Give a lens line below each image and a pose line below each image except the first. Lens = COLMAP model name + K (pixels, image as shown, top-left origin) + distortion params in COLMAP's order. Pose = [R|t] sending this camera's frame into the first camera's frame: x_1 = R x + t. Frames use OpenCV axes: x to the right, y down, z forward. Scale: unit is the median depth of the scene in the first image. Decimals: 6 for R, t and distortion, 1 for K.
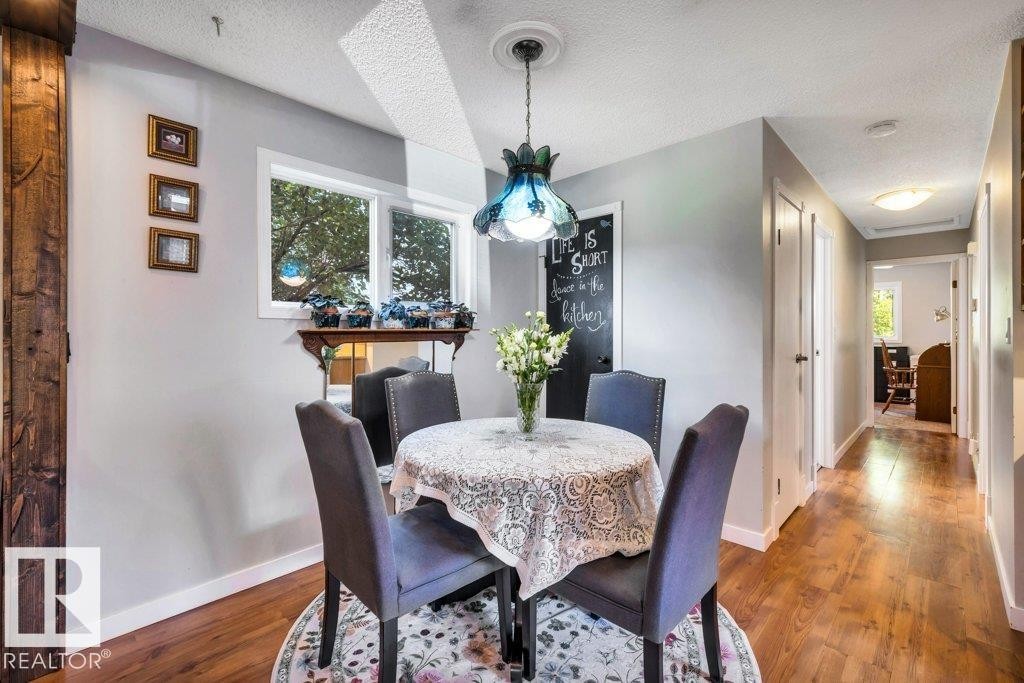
lens RADIAL K [[445.9, 0, 508.1], [0, 445.9, 333.8], [0, 0, 1]] dist [-0.000112, -0.000081]
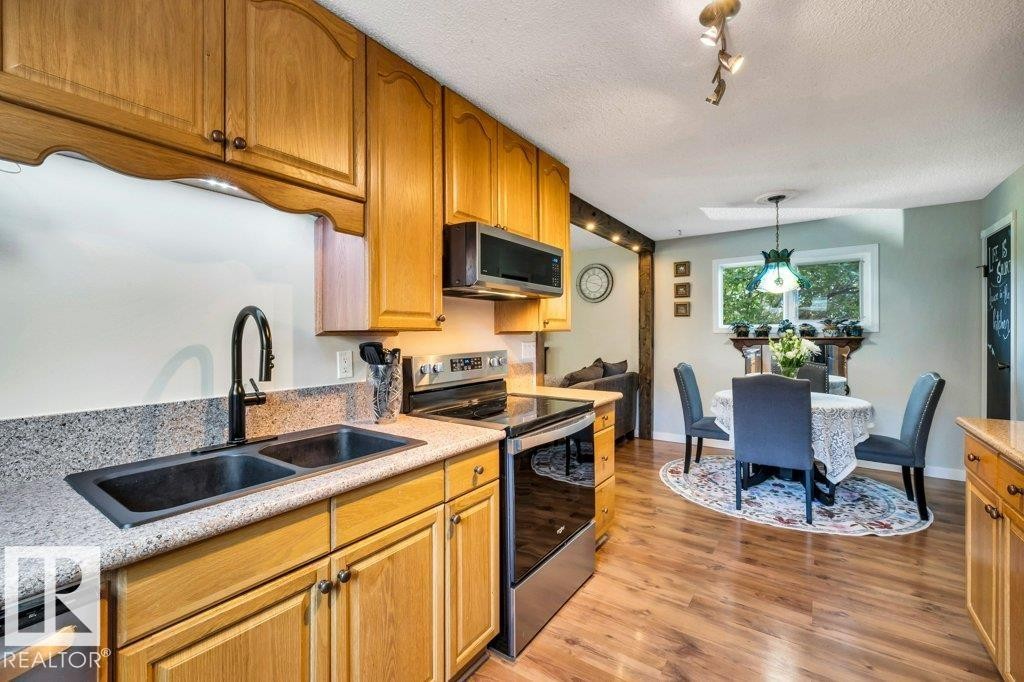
lens RADIAL K [[437.6, 0, 498.1], [0, 437.6, 331.7], [0, 0, 1]] dist [-0.003282, -0.000494]
pose [[0.138192, -0.007021, -0.990381, 1.696522], [0.002111, 0.999975, -0.006794, -0.032514], [0.990403, -0.001152, 0.138203, -0.471641]]
